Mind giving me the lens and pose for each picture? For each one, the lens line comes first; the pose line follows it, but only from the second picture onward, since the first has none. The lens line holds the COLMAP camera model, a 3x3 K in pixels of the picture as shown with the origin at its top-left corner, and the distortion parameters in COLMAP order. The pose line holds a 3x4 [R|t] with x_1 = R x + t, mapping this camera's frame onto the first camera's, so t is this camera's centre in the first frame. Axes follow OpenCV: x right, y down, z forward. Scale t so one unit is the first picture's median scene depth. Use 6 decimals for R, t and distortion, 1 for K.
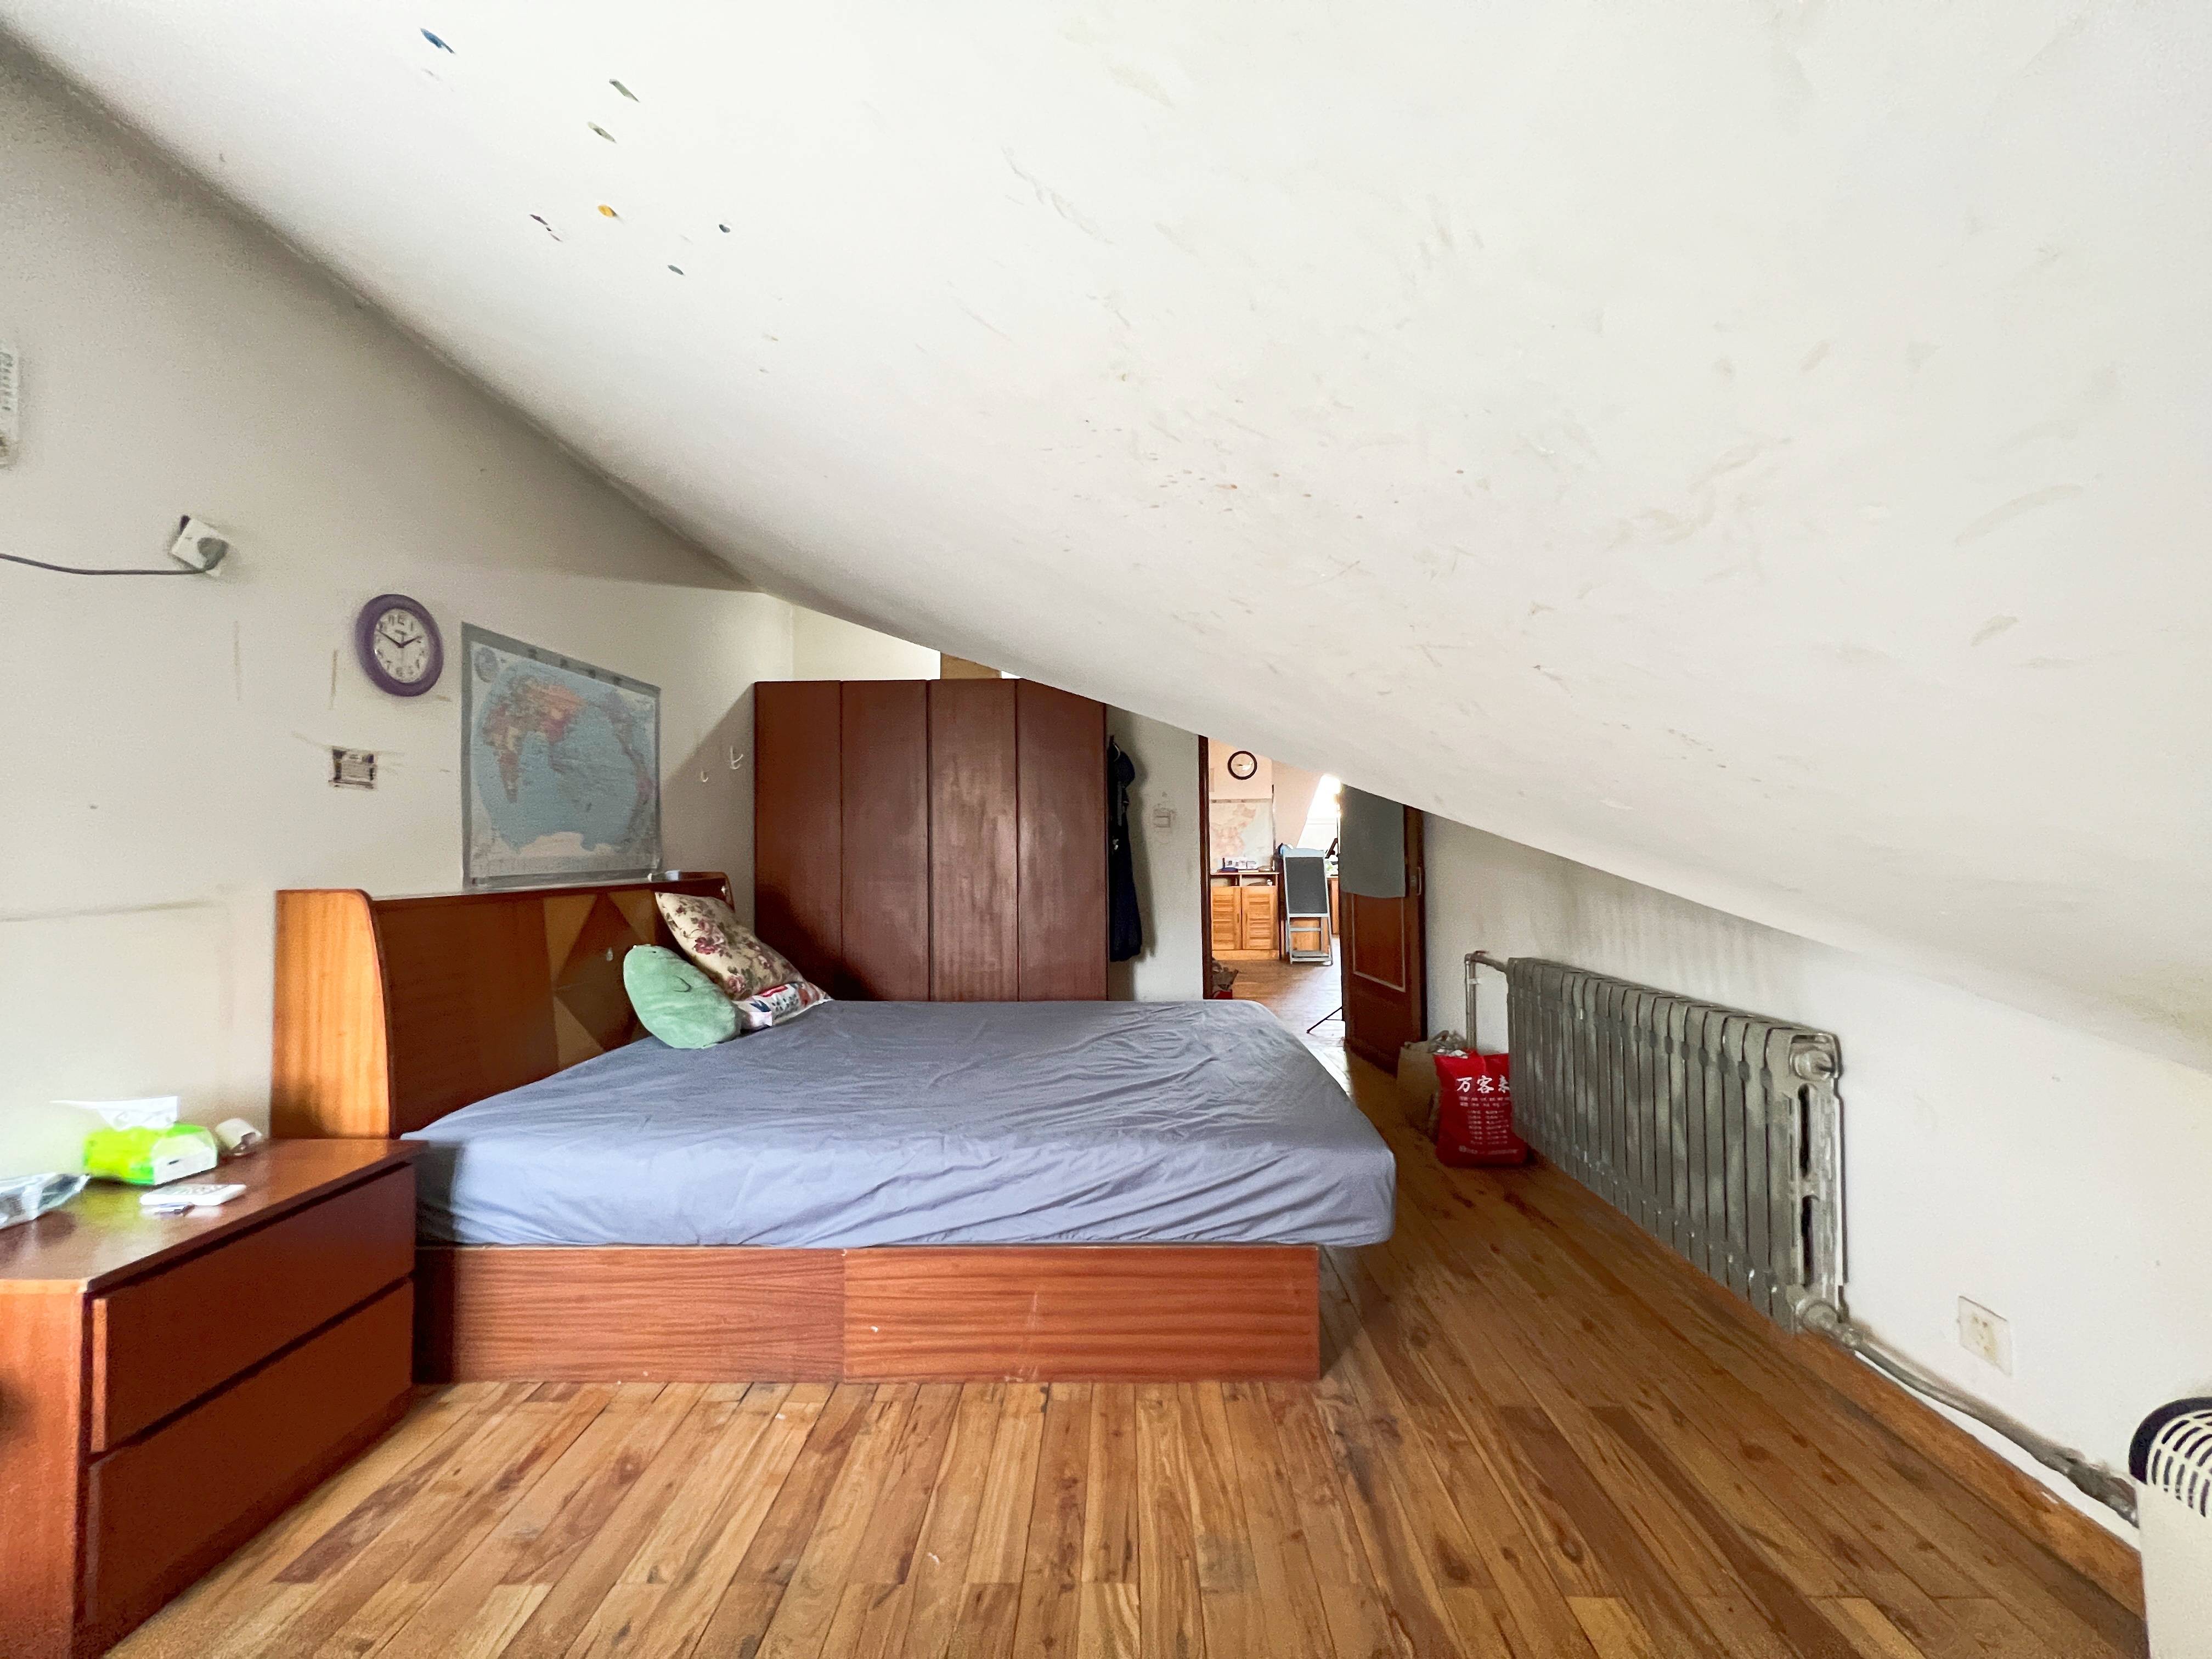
lens RADIAL K [[883.2, 0, 1105.5], [0, 883.2, 825.1], [0, 0, 1]] dist [0.000094, 0.000189]
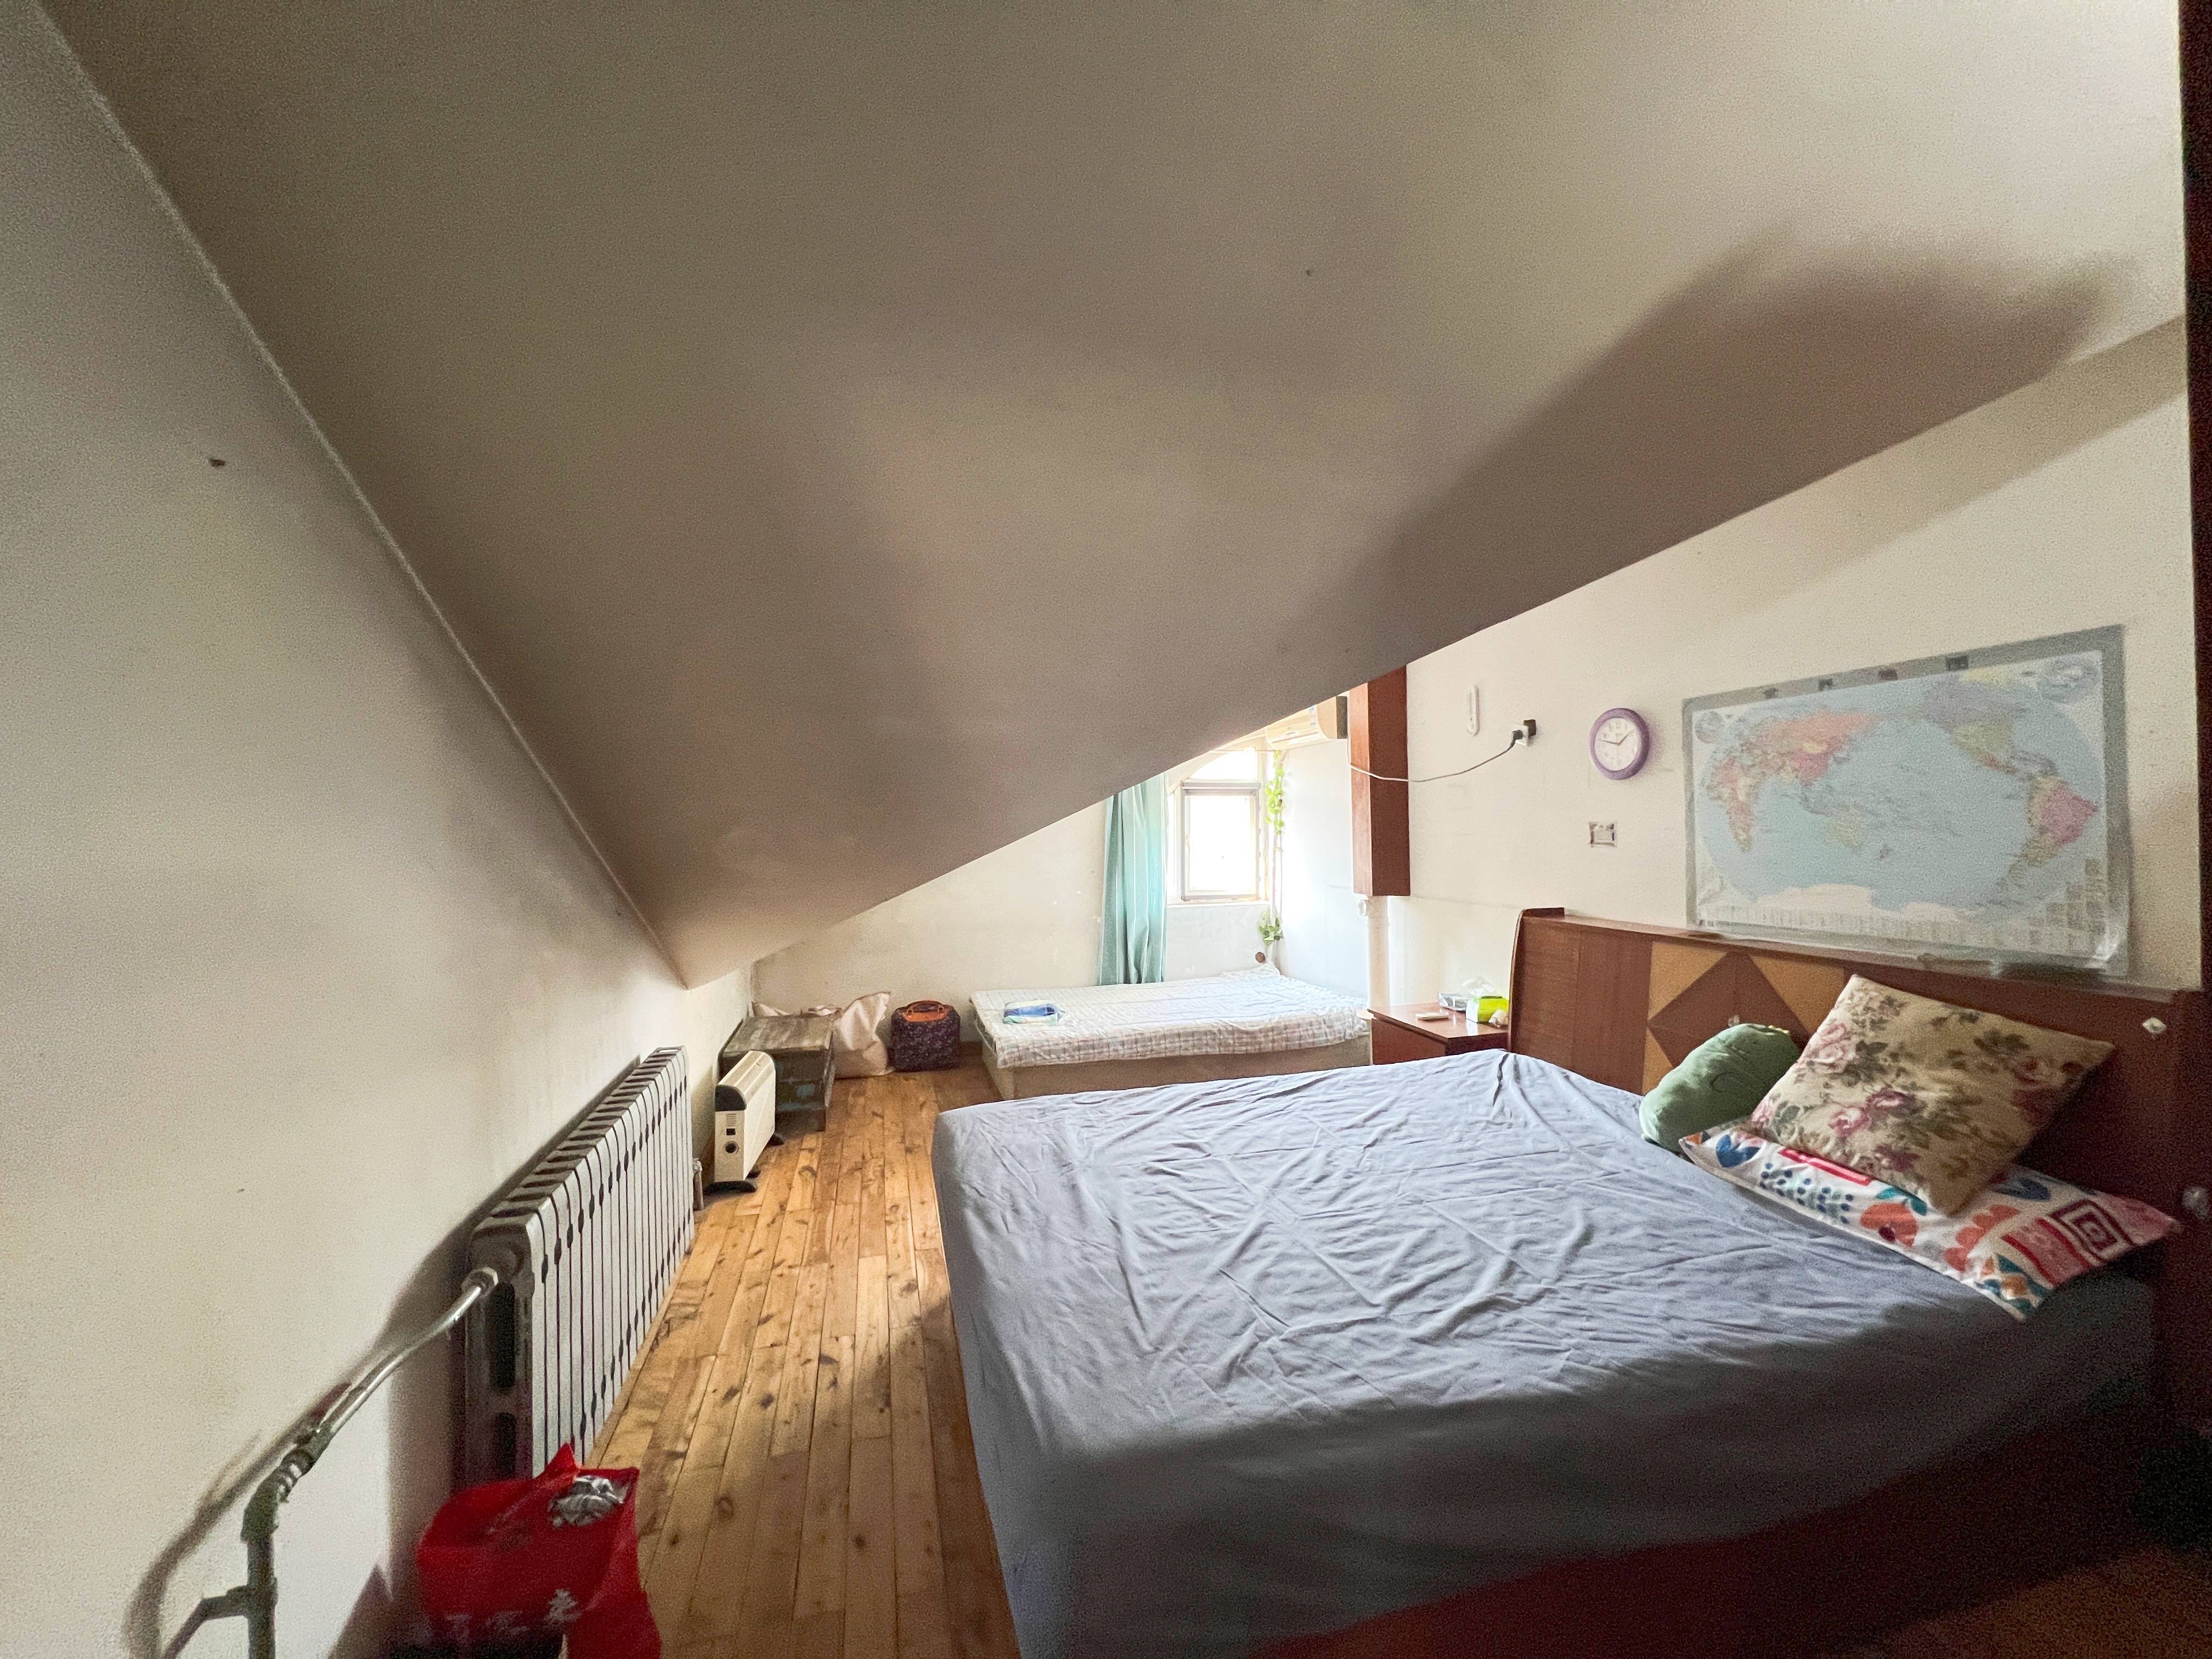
lens RADIAL K [[883.2, 0, 1105.5], [0, 883.2, 825.1], [0, 0, 1]] dist [0.000094, 0.000189]
pose [[-0.960322, 0.027102, -0.277573, 0.311985], [0.035947, 0.998994, -0.026825, -0.055415], [0.276567, -0.035739, -0.960330, 1.768895]]
